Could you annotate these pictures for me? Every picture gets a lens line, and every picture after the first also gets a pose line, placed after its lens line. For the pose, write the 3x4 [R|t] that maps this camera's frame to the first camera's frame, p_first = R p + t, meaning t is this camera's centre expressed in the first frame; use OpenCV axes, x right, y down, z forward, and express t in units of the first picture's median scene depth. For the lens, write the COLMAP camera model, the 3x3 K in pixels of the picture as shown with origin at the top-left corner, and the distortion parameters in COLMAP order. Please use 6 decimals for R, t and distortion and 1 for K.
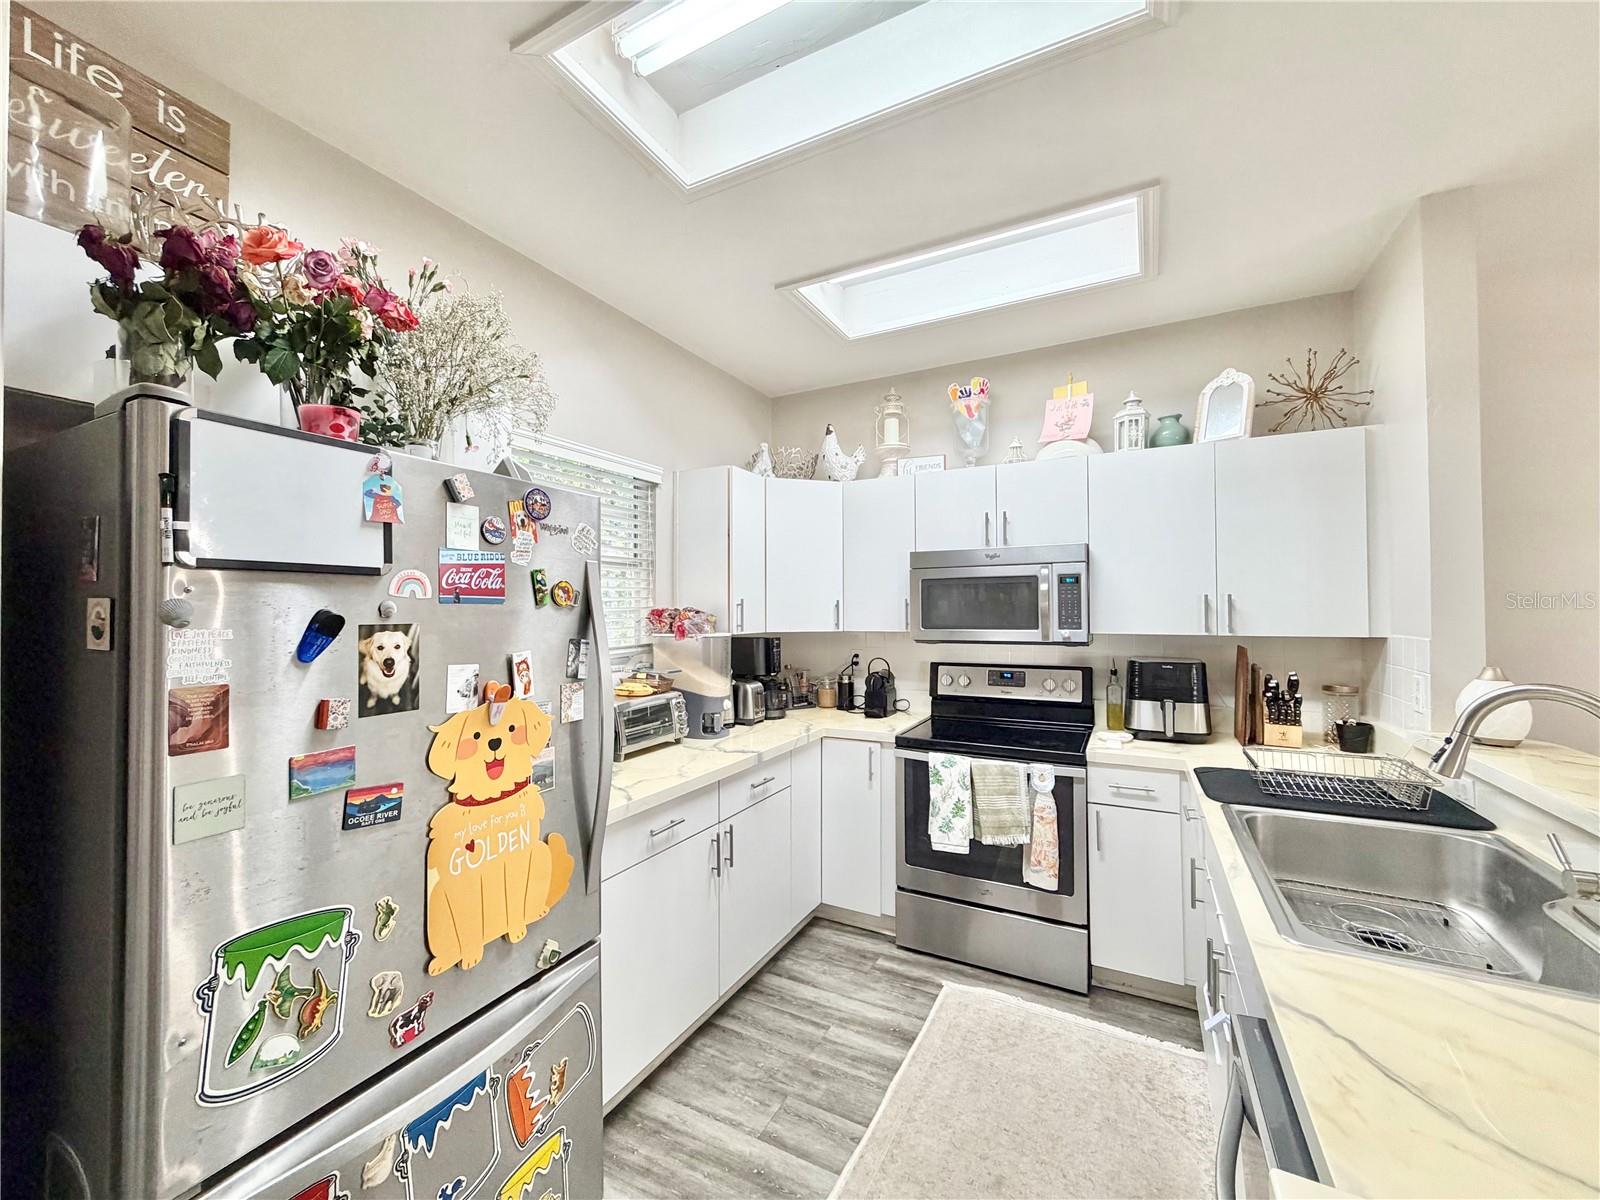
lens RADIAL K [[639.6, 0, 793.2], [0, 639.6, 600.9], [0, 0, 1]] dist [-0.000044, 0.000029]
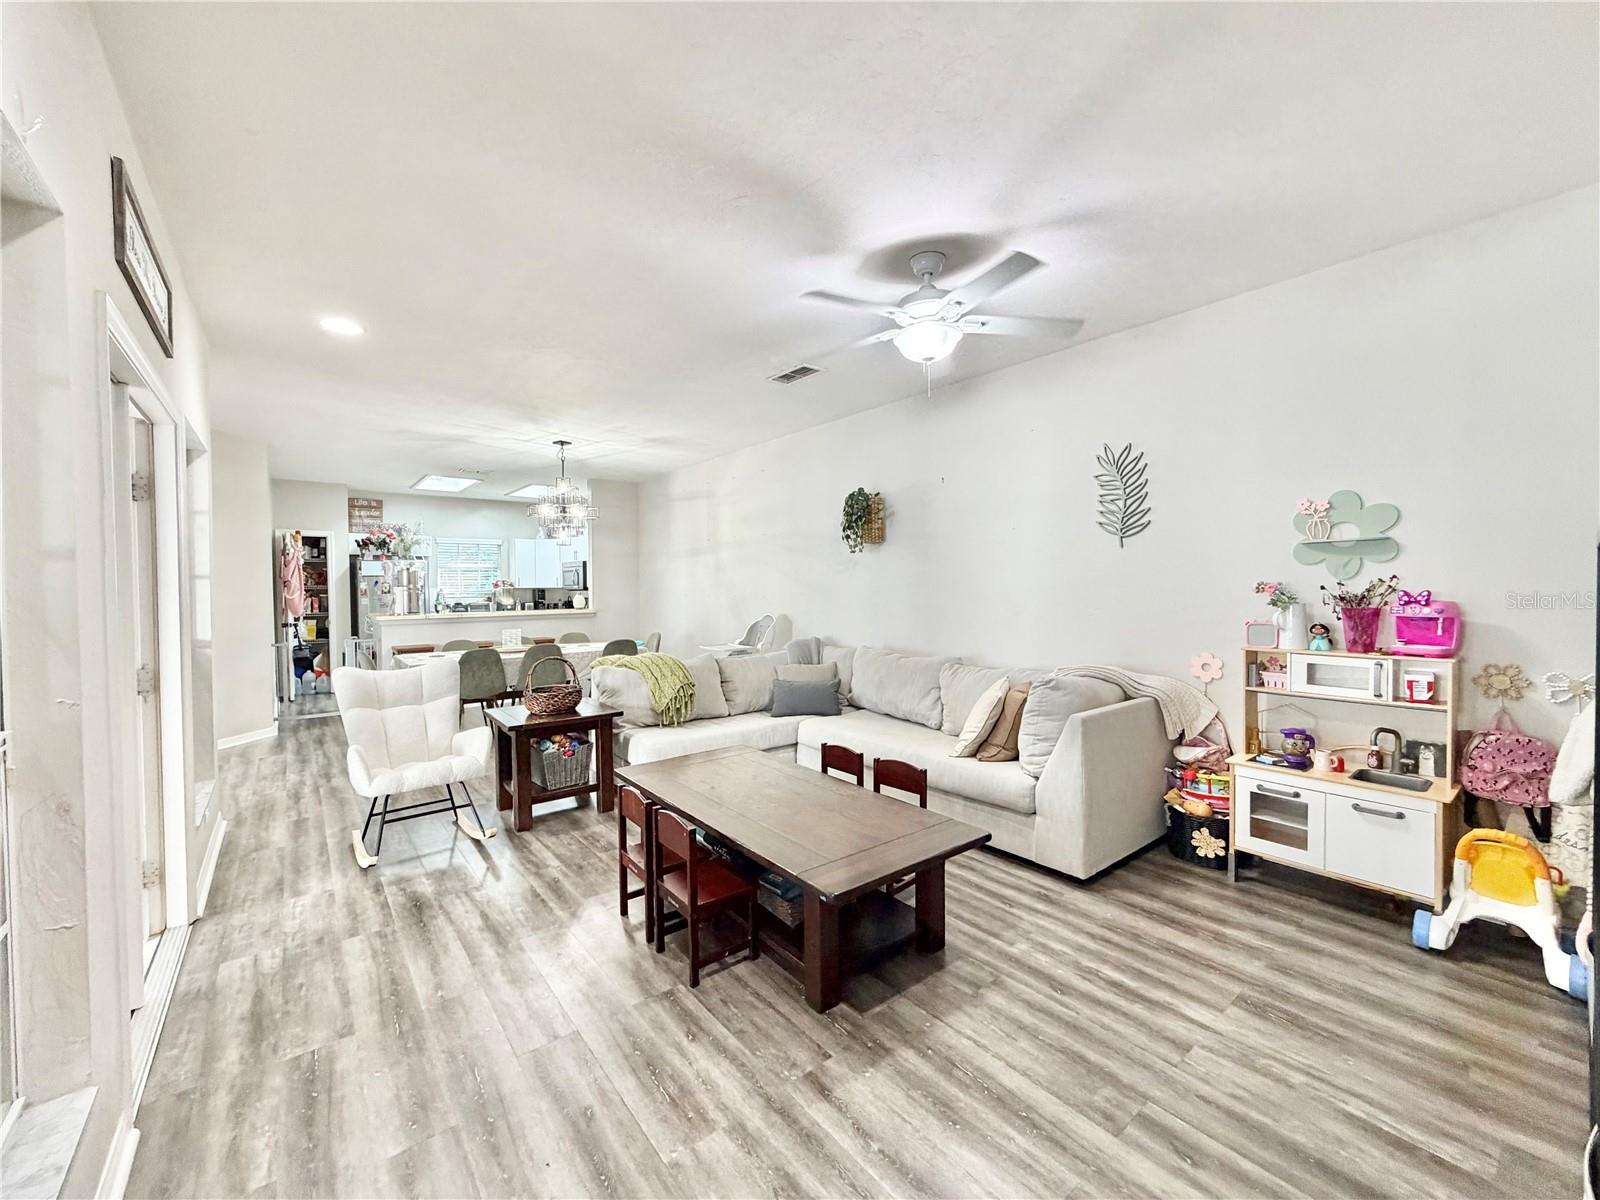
lens RADIAL K [[637.3, 0, 793.8], [0, 637.3, 600.4], [0, 0, 1]] dist [-0.001104, -0.000173]
pose [[0.918078, 0.006566, -0.396345, 3.100599], [0.010331, 0.999127, 0.040483, -0.003245], [0.396265, -0.041262, 0.917209, -1.841927]]
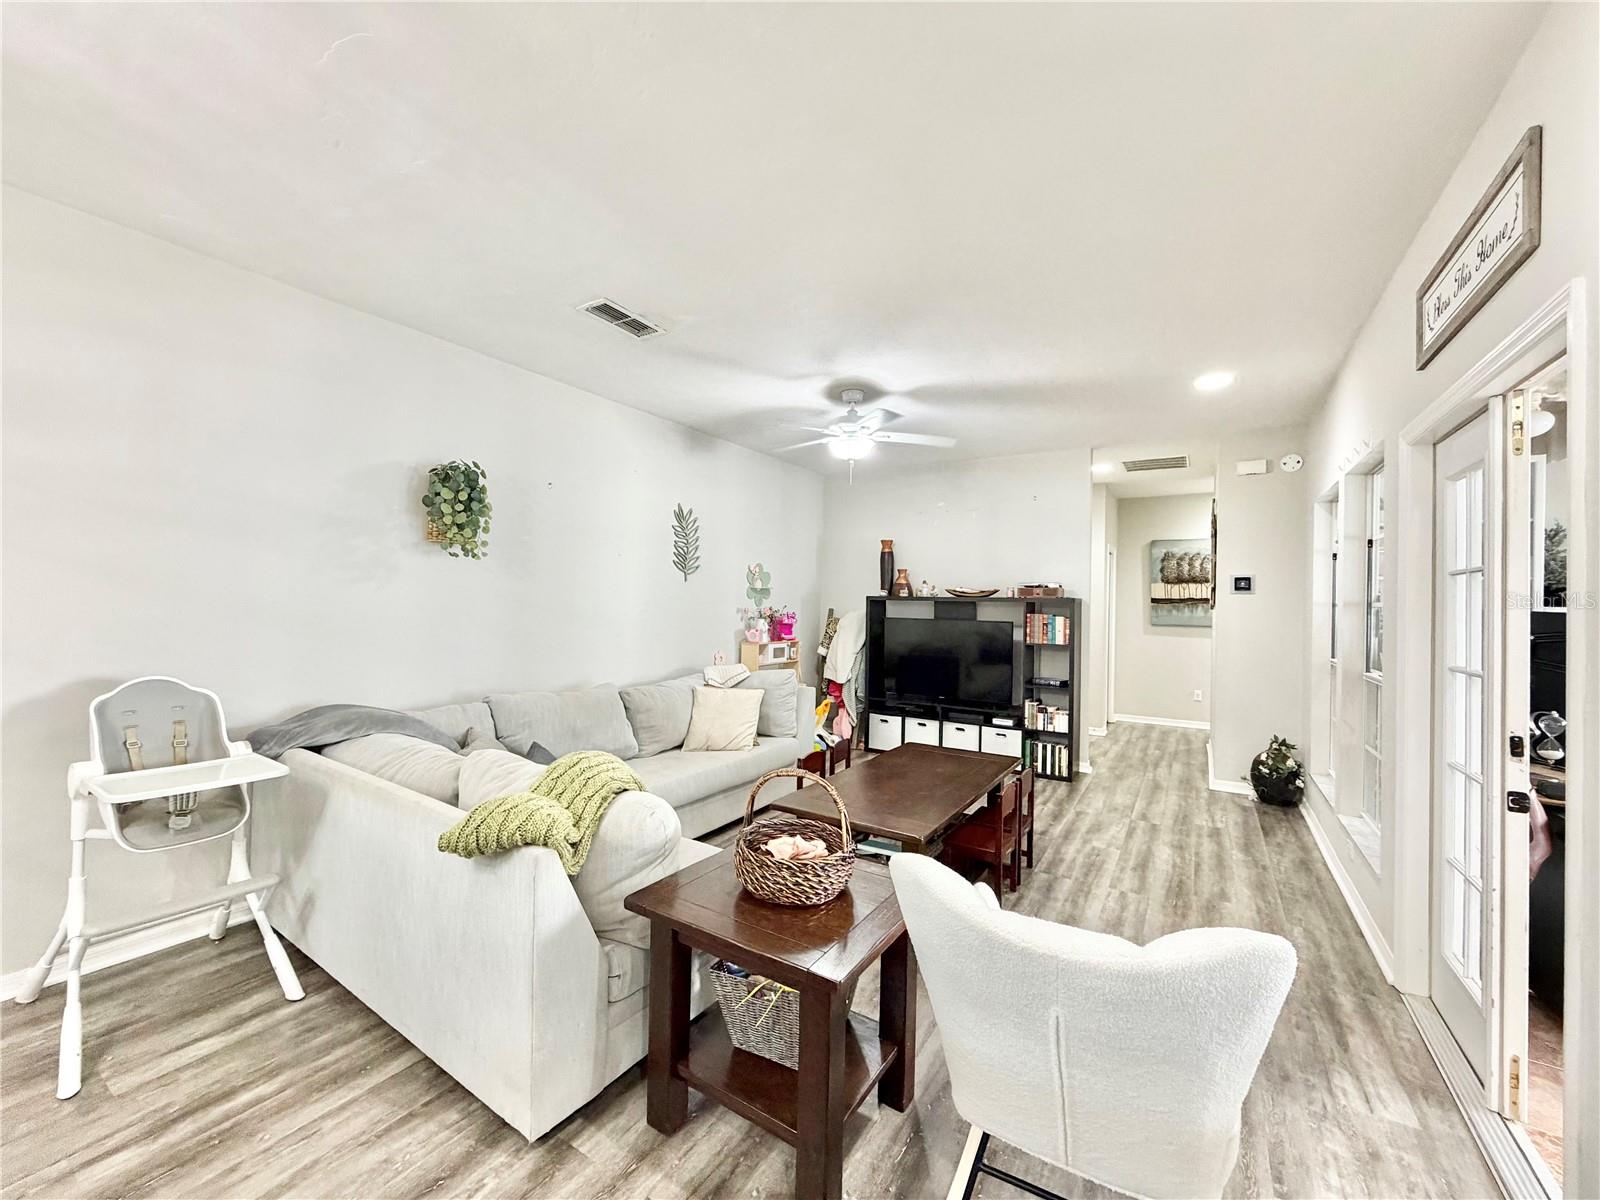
lens RADIAL K [[639.6, 0, 793.2], [0, 639.6, 600.9], [0, 0, 1]] dist [-0.000044, 0.000029]
pose [[0.072481, 0.009581, 0.997324, 1.221067], [-0.033008, 0.999429, -0.007202, 0.007393], [-0.996823, -0.032397, 0.072756, -0.695910]]
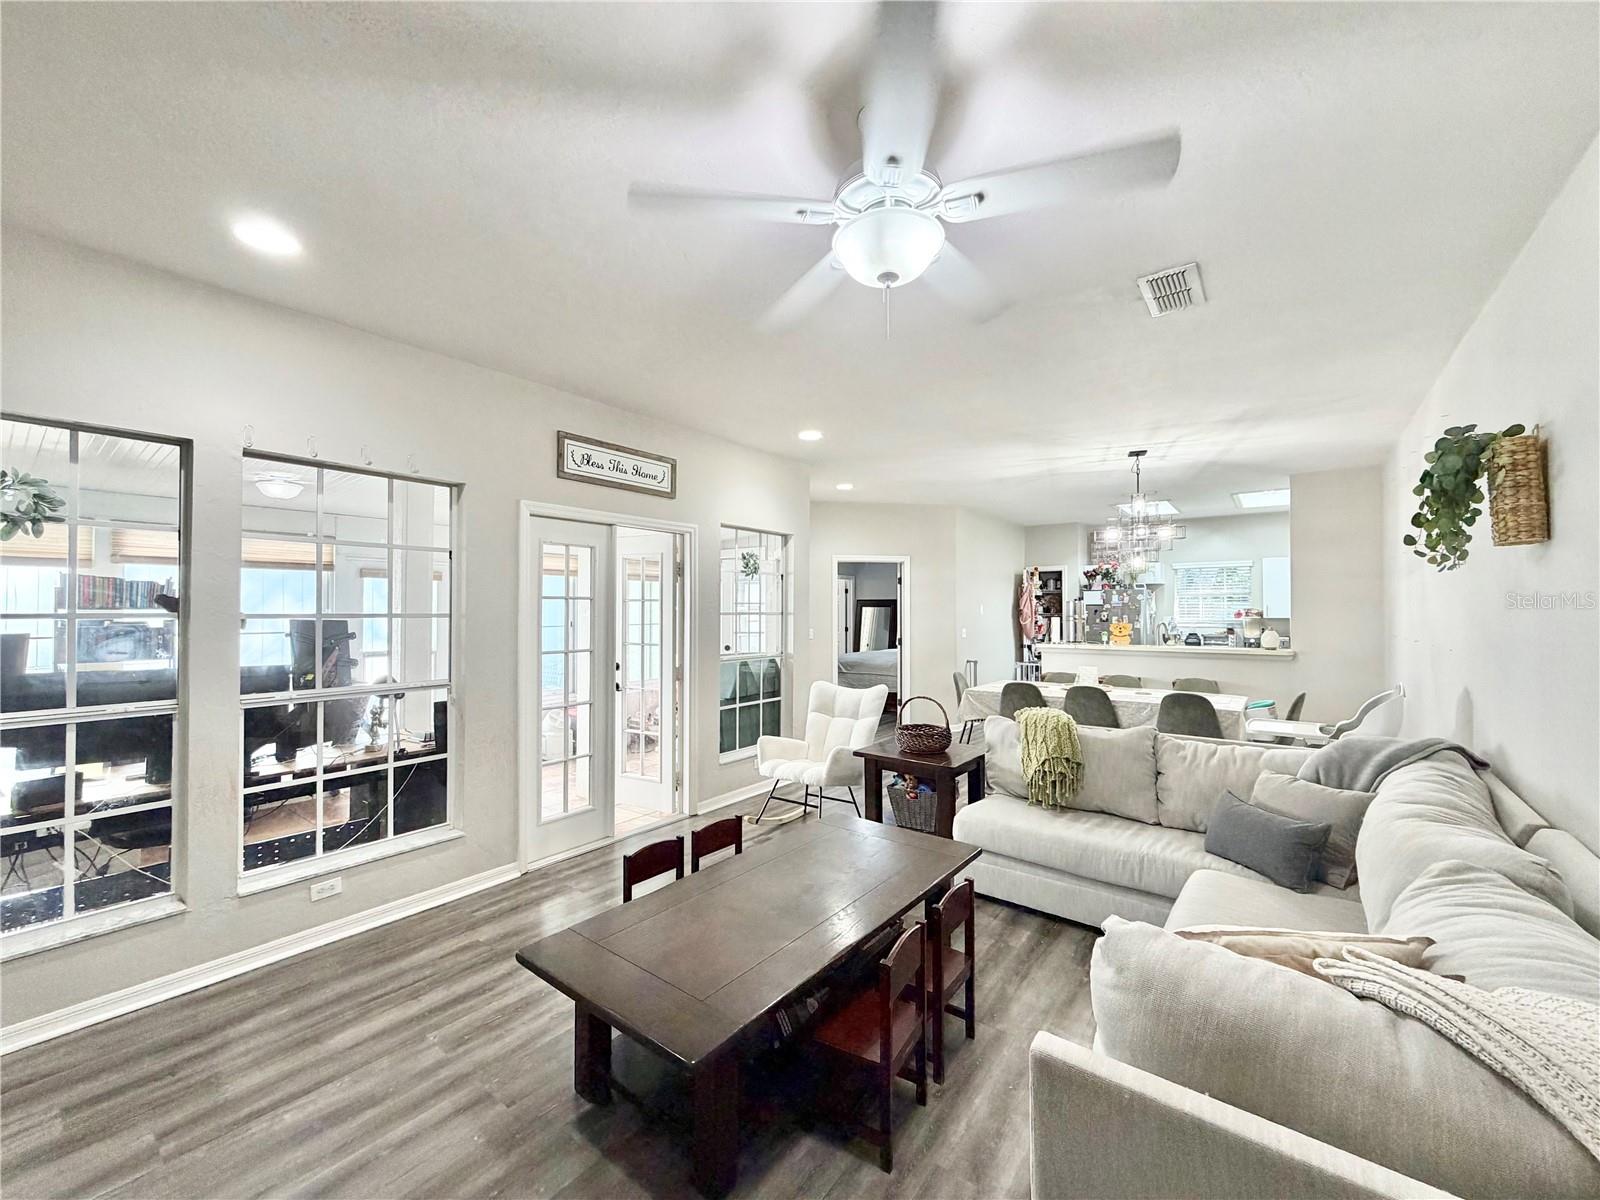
lens RADIAL K [[639.6, 0, 793.2], [0, 639.6, 600.9], [0, 0, 1]] dist [-0.000044, 0.000029]
pose [[-0.160442, -0.008175, -0.987011, 3.549605], [0.017181, 0.999791, -0.011073, -0.031702], [0.986896, -0.018734, -0.160268, -0.710368]]
